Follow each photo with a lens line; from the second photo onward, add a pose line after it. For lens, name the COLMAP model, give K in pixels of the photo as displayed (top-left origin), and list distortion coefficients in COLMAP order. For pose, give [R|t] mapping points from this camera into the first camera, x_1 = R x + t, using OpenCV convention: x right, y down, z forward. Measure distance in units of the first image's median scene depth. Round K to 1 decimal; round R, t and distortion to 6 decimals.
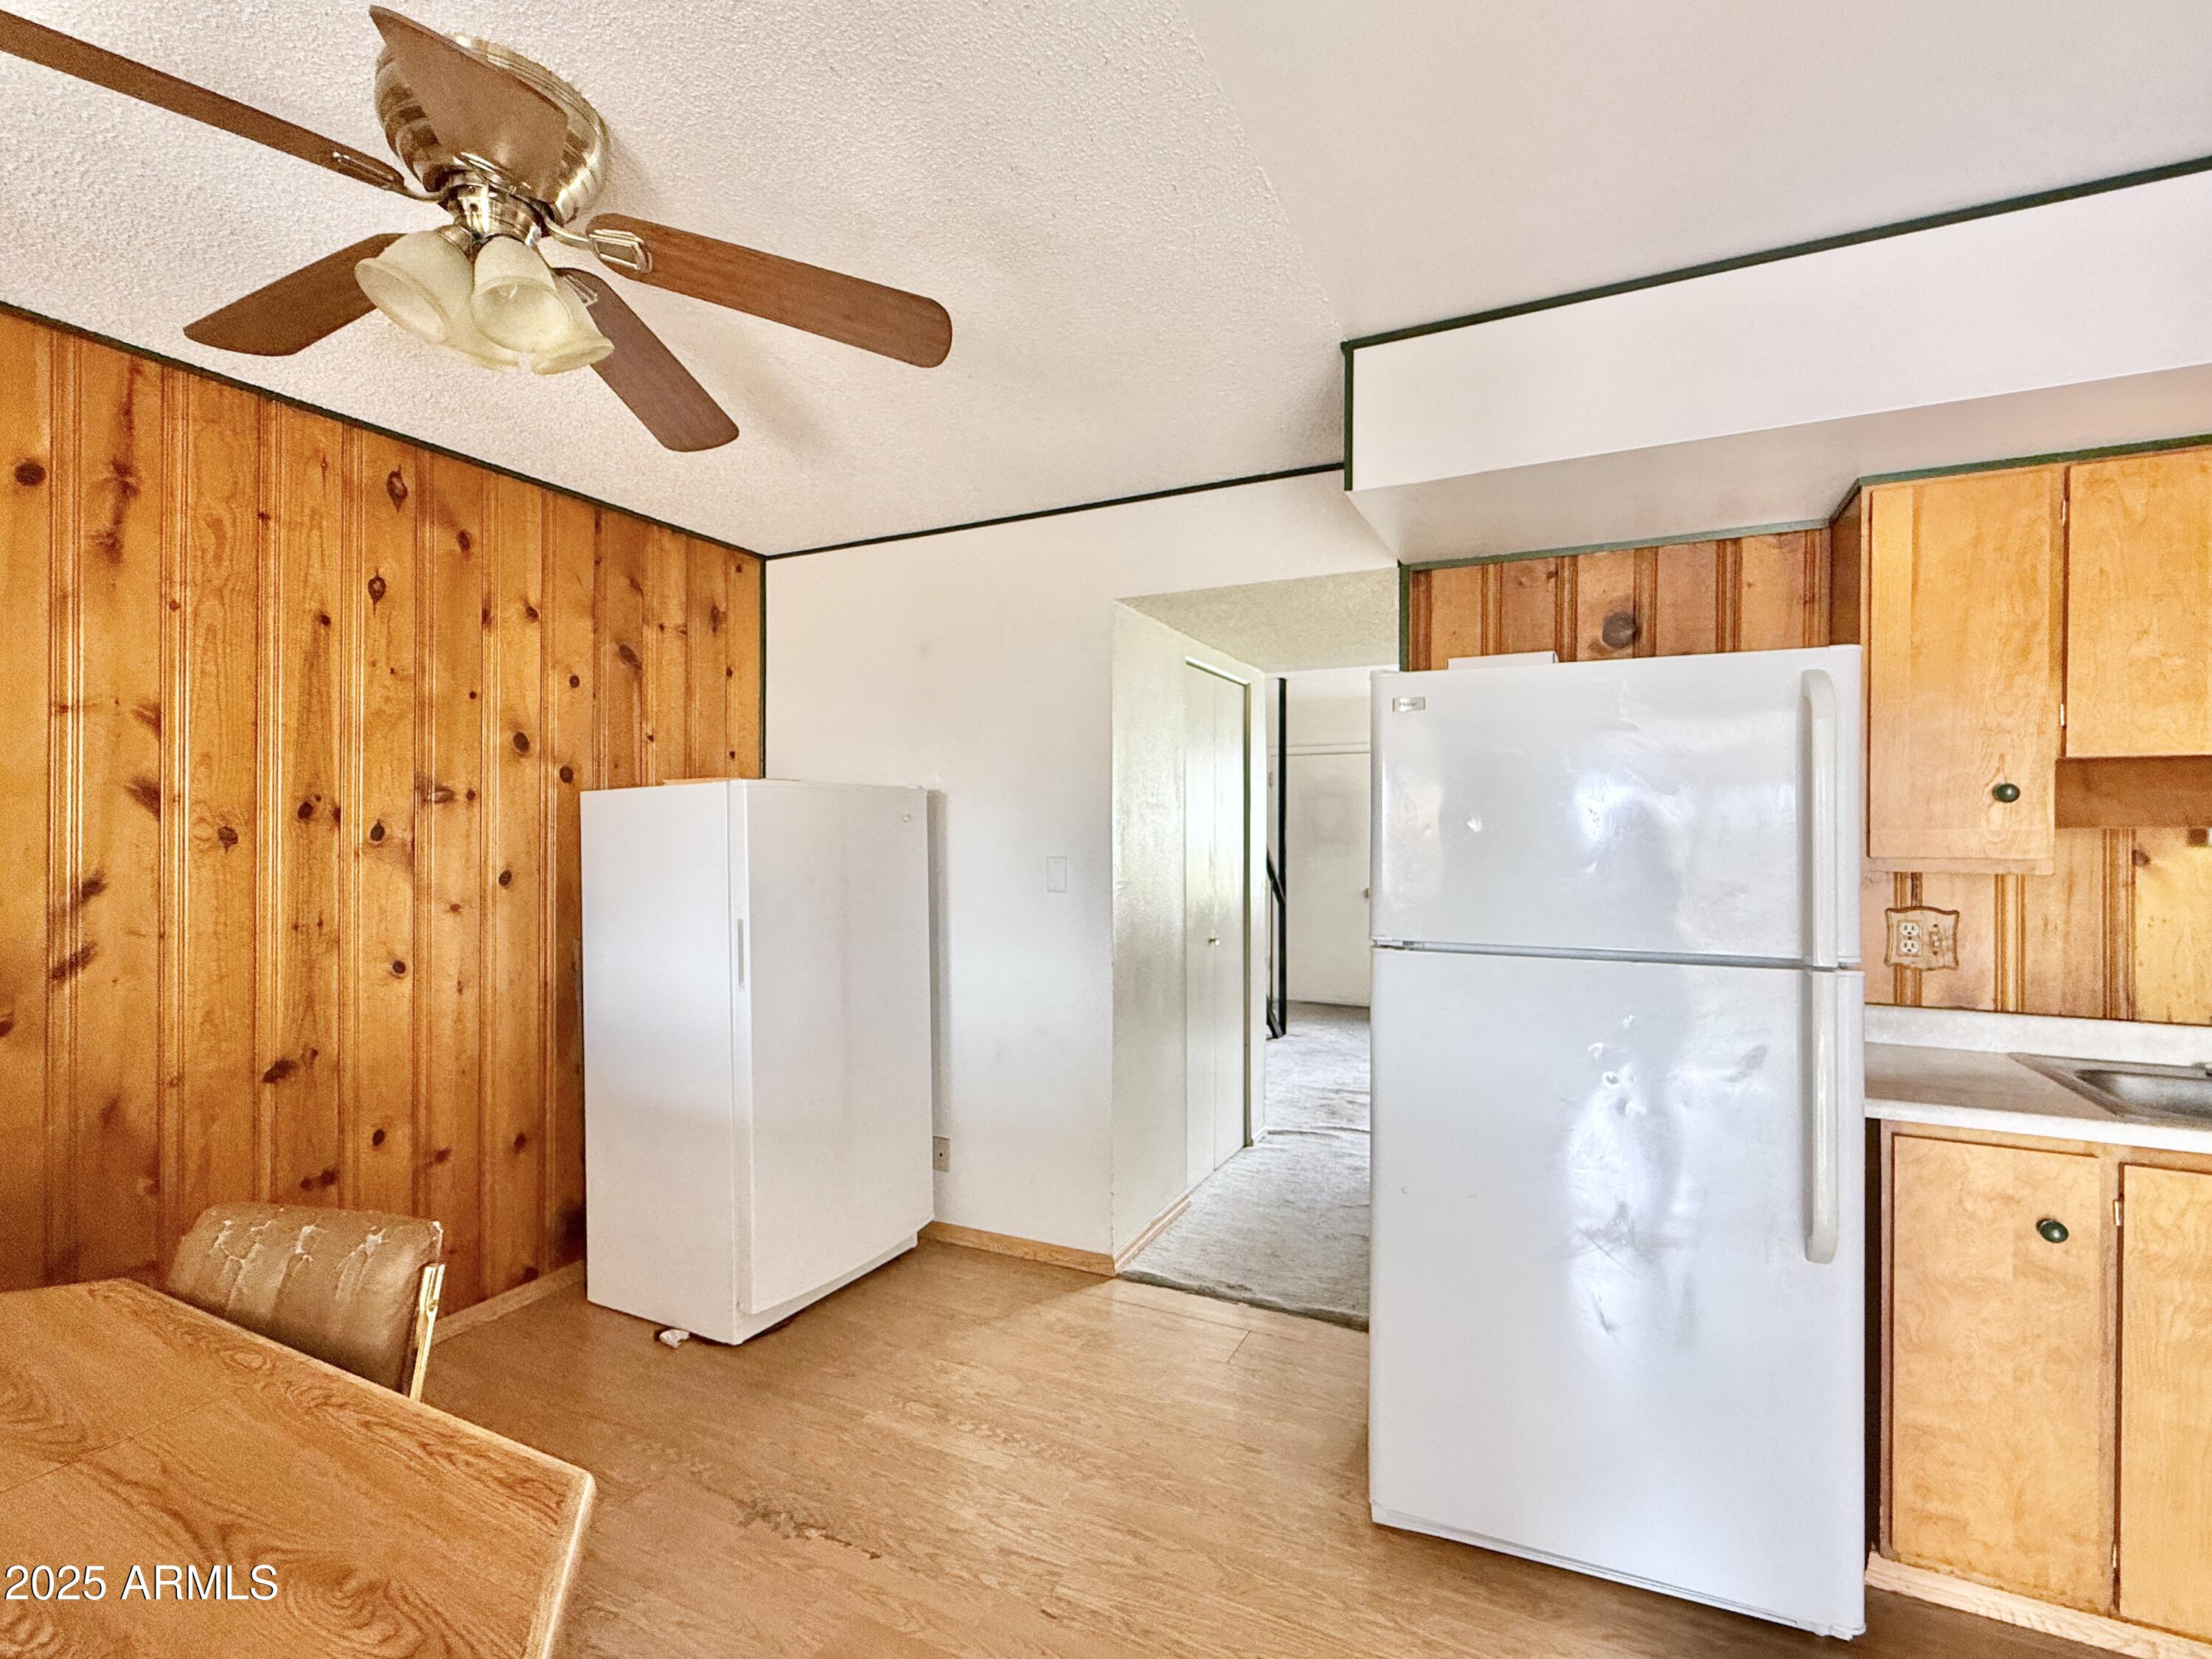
lens RADIAL K [[1001.5, 0, 1101.4], [0, 1001.5, 827.3], [0, 0, 1]] dist [0.002635, -0.000213]
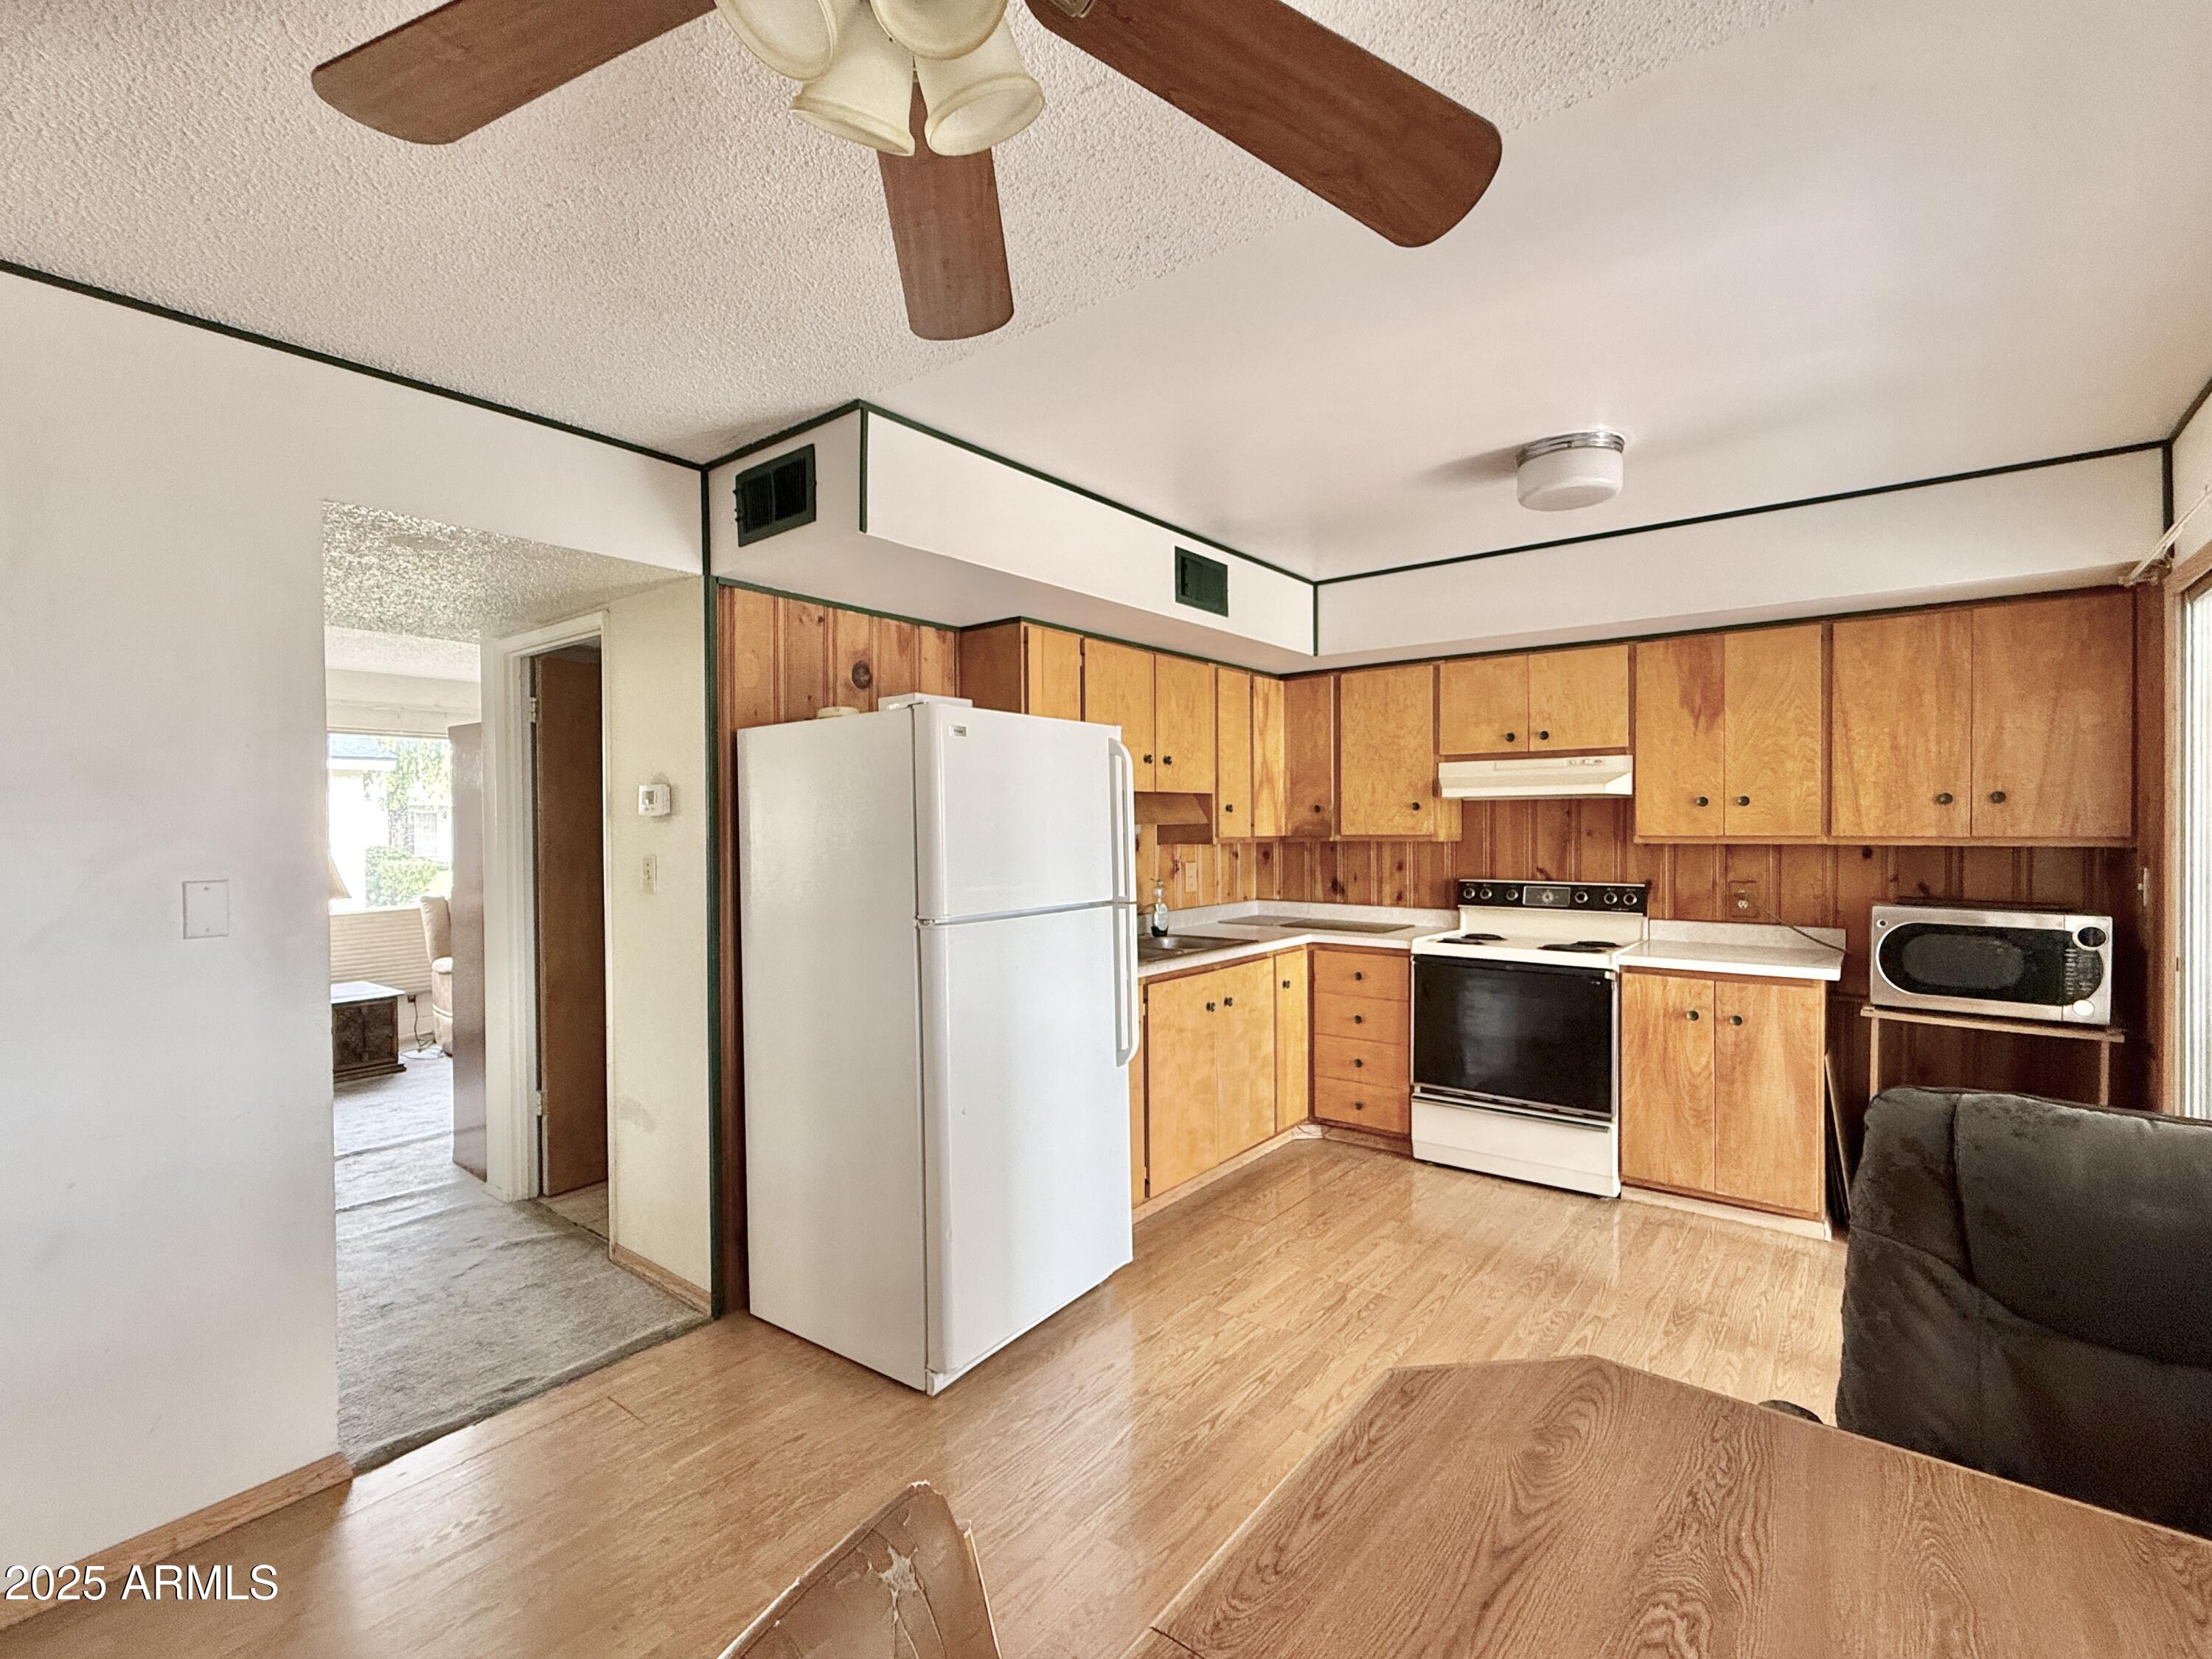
lens RADIAL K [[1001.5, 0, 1104.7], [0, 1001.5, 832.8], [0, 0, 1]] dist [0.002635, -0.000213]
pose [[0.209864, -0.010772, 0.977671, -0.645861], [0.004082, 0.999940, 0.010141, -0.004162], [-0.977722, 0.001863, 0.209895, 0.397693]]
